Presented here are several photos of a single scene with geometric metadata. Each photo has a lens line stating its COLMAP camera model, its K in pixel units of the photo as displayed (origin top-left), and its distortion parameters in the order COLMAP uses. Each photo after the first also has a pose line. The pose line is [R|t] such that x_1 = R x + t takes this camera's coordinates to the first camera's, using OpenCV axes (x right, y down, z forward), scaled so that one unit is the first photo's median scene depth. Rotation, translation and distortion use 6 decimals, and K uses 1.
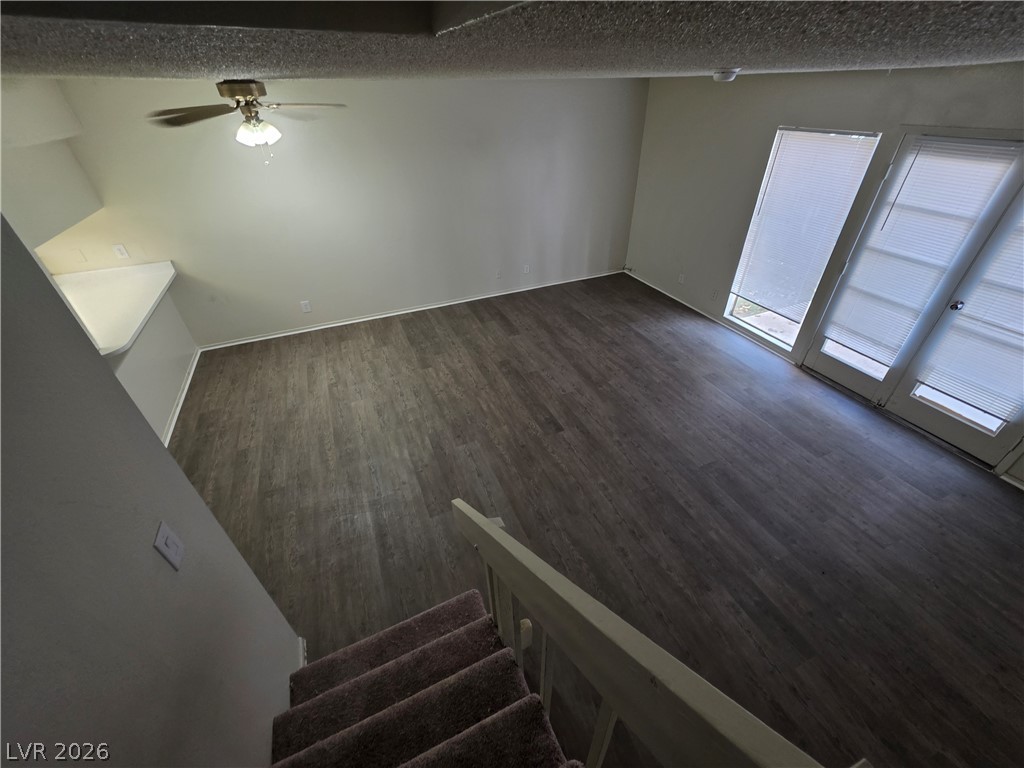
lens RADIAL K [[414.7, 0, 519.4], [0, 414.7, 378.8], [0, 0, 1]] dist [0.001844, 0.000218]
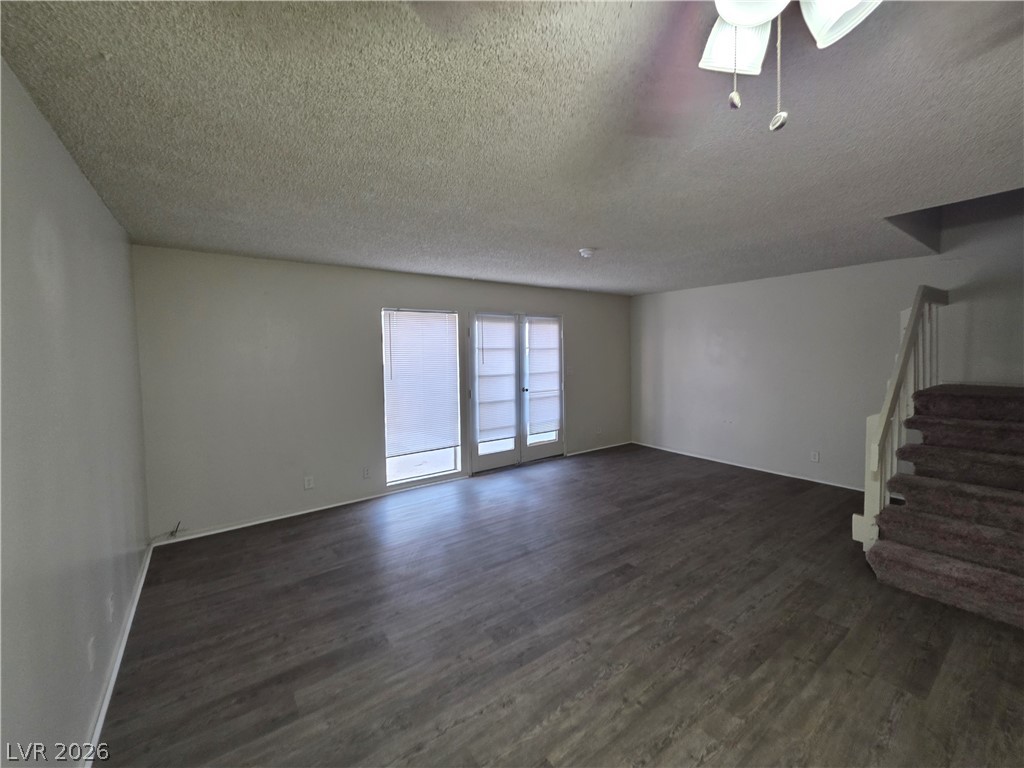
lens RADIAL K [[422.8, 0, 533.3], [0, 422.8, 362.5], [0, 0, 1]] dist [0.001988, 0.000148]
pose [[-0.231407, -0.014653, 0.972747, -0.624963], [0.572258, 0.806556, 0.148284, -0.410048], [-0.786747, 0.590976, -0.178257, 0.945300]]
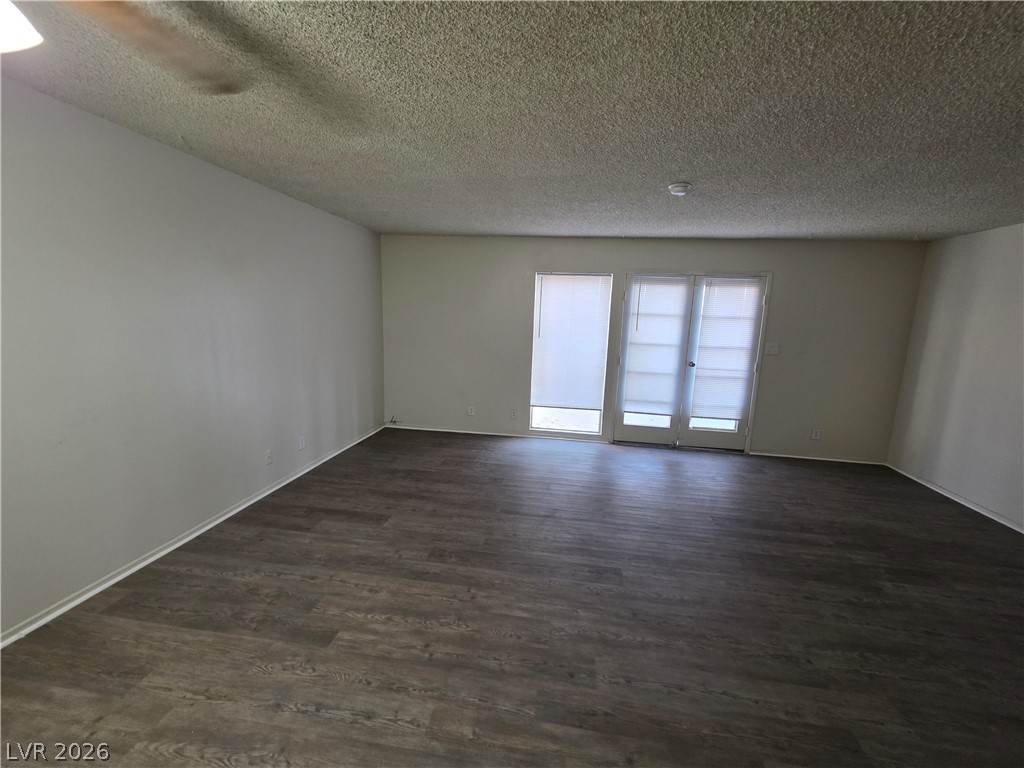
lens RADIAL K [[414.7, 0, 519.4], [0, 414.7, 378.8], [0, 0, 1]] dist [0.001844, 0.000218]
pose [[0.527038, -0.102835, 0.843597, -0.512744], [0.454605, 0.872803, -0.177620, -0.109711], [-0.718029, 0.477116, 0.506750, 0.525223]]
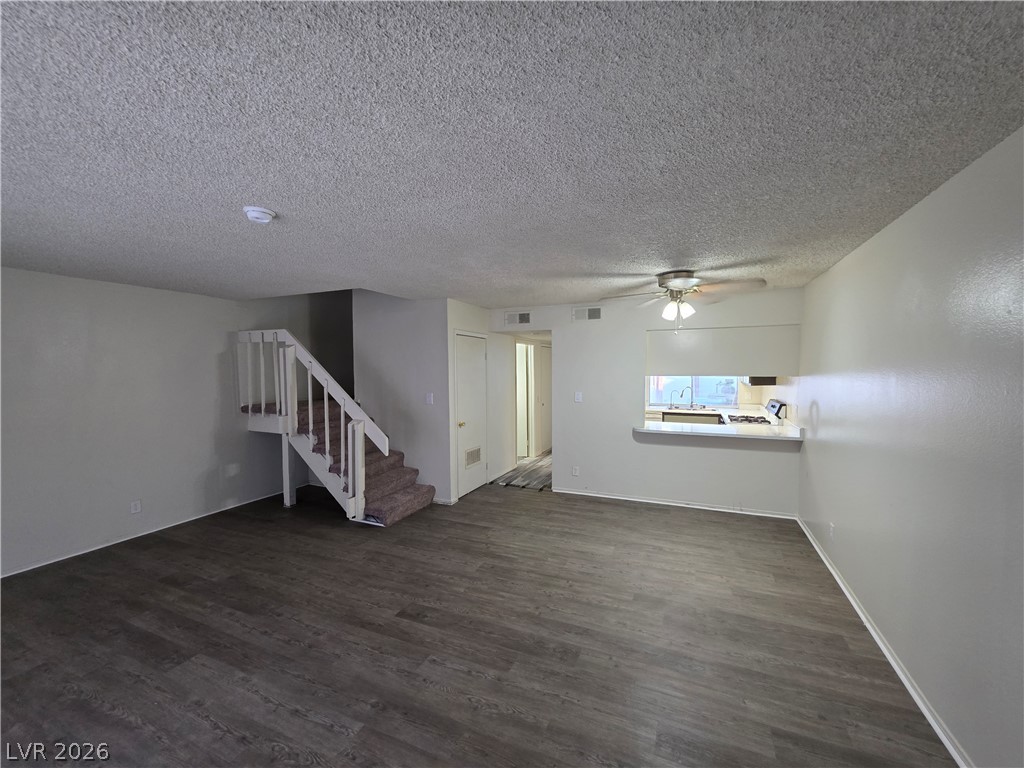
lens RADIAL K [[414.7, 0, 519.4], [0, 414.7, 378.8], [0, 0, 1]] dist [0.001844, 0.000218]
pose [[-0.733929, 0.029215, -0.678598, 0.402254], [-0.381234, 0.809144, 0.447154, -0.599626], [0.562147, 0.586883, -0.582716, 1.175834]]
